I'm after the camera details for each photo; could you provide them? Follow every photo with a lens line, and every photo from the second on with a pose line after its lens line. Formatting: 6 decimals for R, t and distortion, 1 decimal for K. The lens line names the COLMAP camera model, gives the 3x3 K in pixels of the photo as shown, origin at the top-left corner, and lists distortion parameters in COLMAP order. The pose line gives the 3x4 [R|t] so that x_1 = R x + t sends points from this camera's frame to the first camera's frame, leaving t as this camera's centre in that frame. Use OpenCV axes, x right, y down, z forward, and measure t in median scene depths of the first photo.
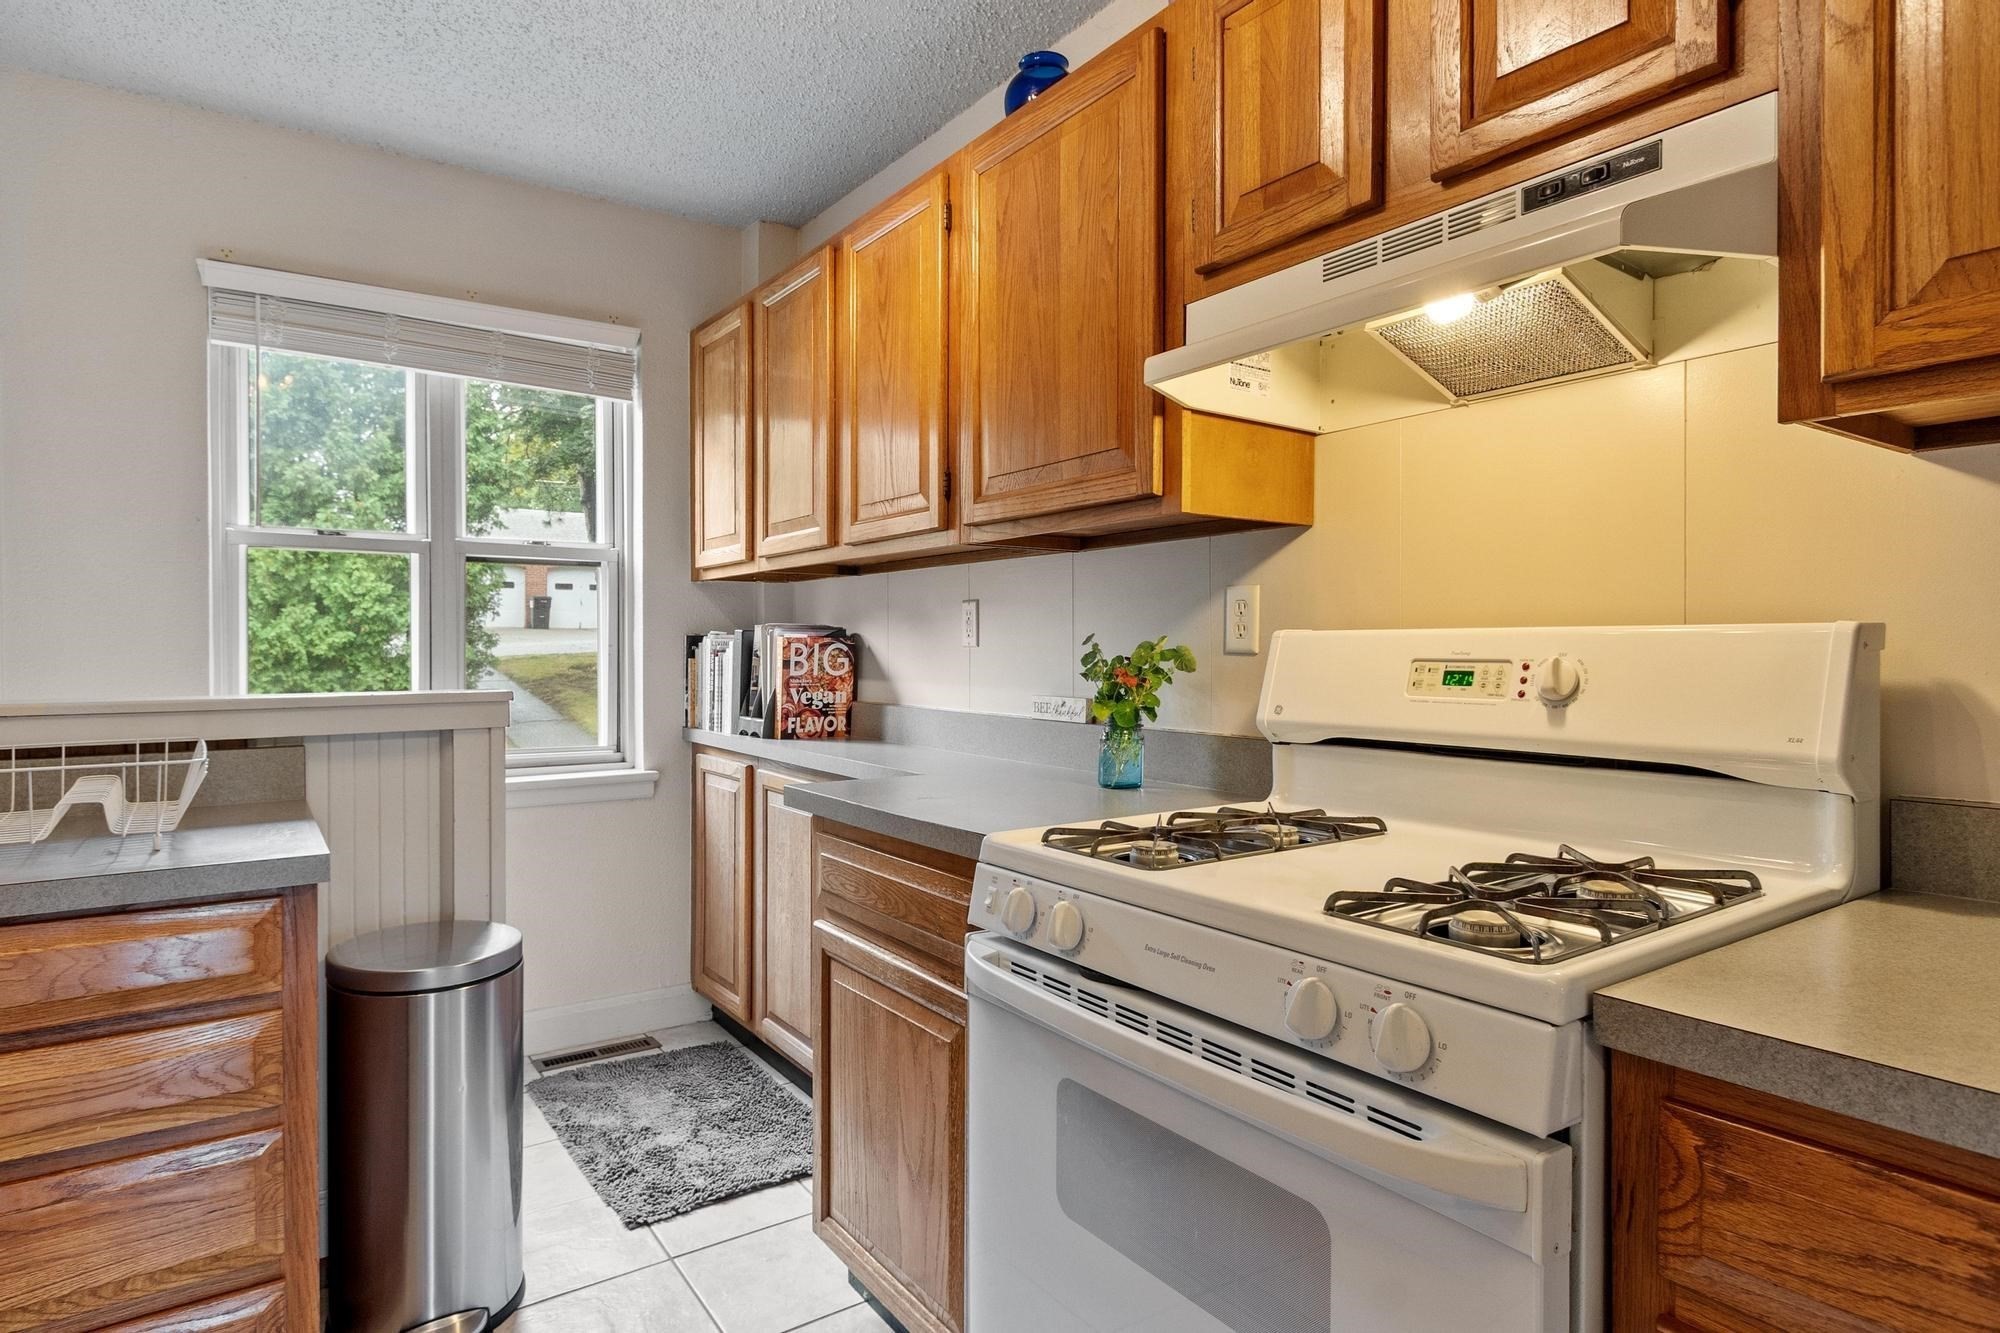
lens RADIAL K [[1104.9, 0, 1000.0], [0, 1104.9, 666.5], [0, 0, 1]] dist [0.000267, -0.000472]
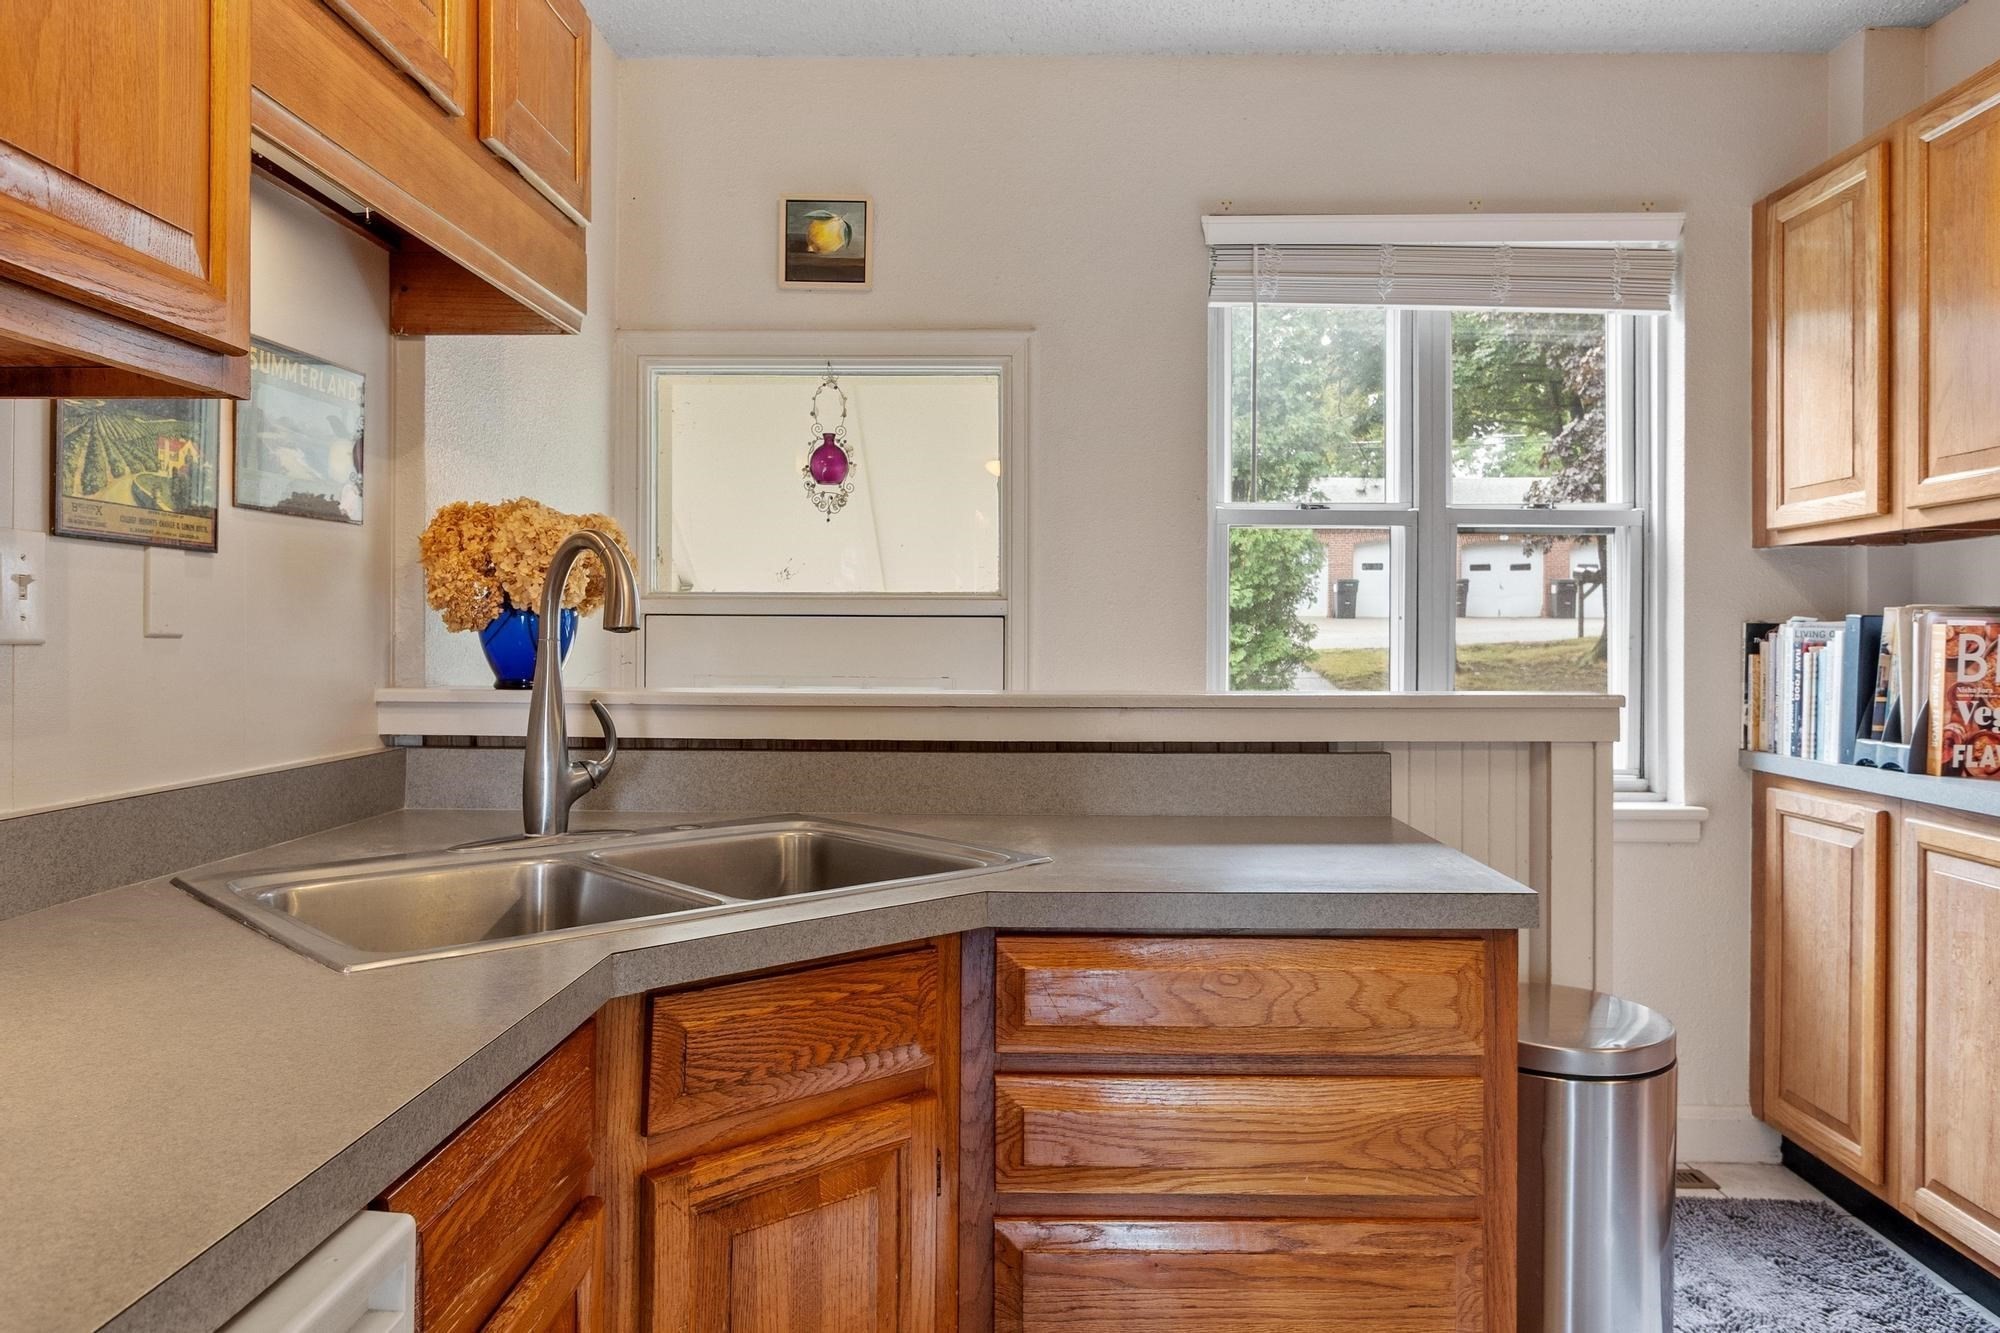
lens RADIAL K [[1379.6, 0, 1002.2], [0, 1379.6, 636.3], [0, 0, 1]] dist [0.000849, 0.001827]
pose [[0.808897, 0.002216, -0.587946, -0.164680], [-0.014185, 0.999775, -0.015748, 0.001944], [0.587779, 0.021079, 0.808747, -0.021231]]
